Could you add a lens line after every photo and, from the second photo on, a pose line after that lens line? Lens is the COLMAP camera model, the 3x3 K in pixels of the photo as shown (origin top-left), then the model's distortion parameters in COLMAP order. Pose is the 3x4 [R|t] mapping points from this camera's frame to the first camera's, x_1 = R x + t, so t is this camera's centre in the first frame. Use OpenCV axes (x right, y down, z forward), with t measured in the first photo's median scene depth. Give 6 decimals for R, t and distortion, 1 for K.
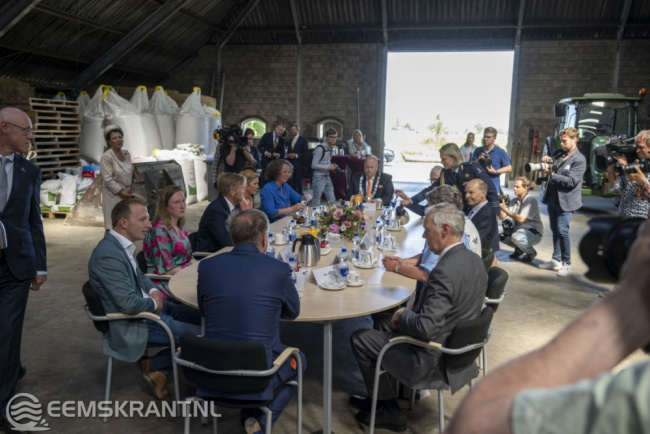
lens RADIAL K [[578.4, 0, 325.0], [0, 578.4, 217.0], [0, 0, 1]] dist [0.011568, 0.006643]
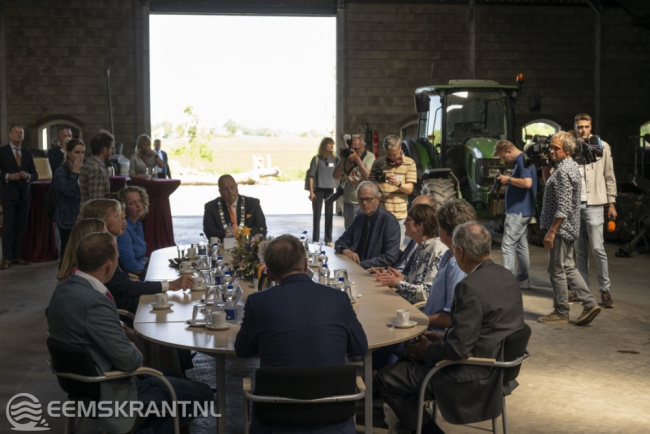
lens RADIAL K [[968.0, 0, 325.0], [0, 968.0, 217.0], [0, 0, 1]] dist [0.006041, 0.028721]
pose [[0.941979, -0.049907, 0.331940, -0.079878], [0.070413, 0.996262, -0.050031, 0.006186], [-0.328202, 0.070501, 0.941973, -0.059648]]
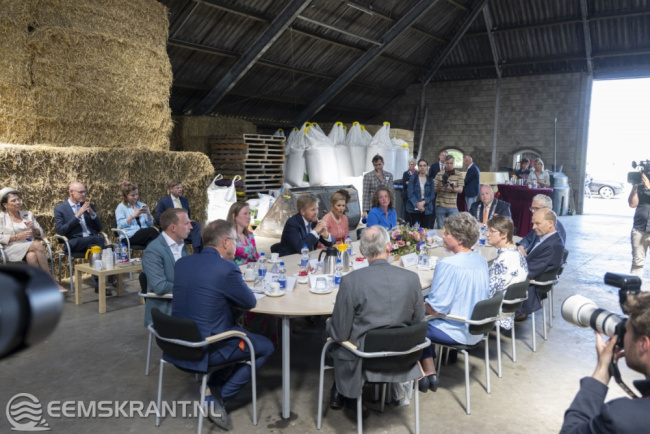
lens RADIAL K [[539.5, 0, 325.0], [0, 539.5, 217.0], [0, 0, 1]] dist [0.016483, 0.003171]
pose [[0.916903, 0.045792, -0.396475, 0.071641], [-0.063562, 0.997471, -0.031790, 0.000942], [0.394017, 0.054349, 0.917495, 0.000451]]
